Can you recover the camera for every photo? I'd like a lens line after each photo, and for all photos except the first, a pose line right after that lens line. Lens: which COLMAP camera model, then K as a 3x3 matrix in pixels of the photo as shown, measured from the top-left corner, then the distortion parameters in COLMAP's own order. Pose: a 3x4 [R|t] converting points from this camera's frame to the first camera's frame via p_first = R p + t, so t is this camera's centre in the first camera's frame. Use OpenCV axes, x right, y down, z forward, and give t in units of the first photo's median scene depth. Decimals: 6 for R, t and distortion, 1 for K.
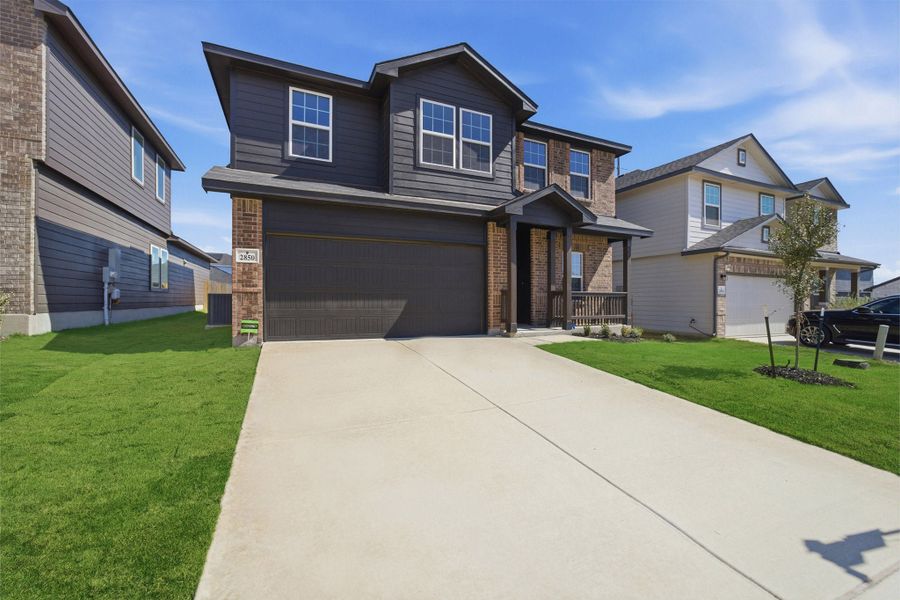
lens RADIAL K [[368.2, 0, 447.5], [0, 368.2, 301.2], [0, 0, 1]] dist [0.000521, 0.000122]
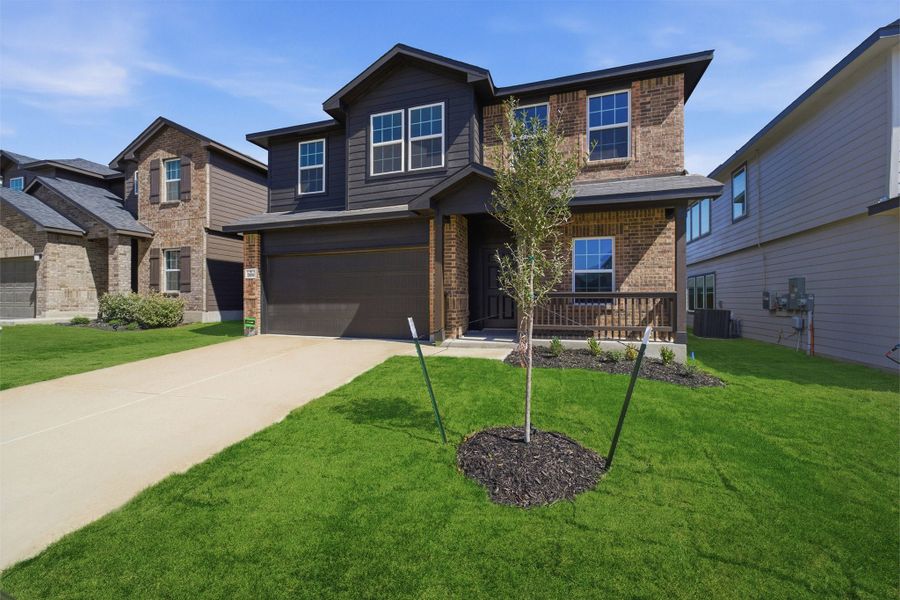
lens RADIAL K [[368.2, 0, 448.7], [0, 368.2, 301.5], [0, 0, 1]] dist [0.000521, 0.000122]
pose [[0.742359, -0.003333, -0.669994, 0.799436], [0.000757, 0.999991, -0.004136, -0.005087], [0.670001, 0.002563, 0.742355, 0.353773]]
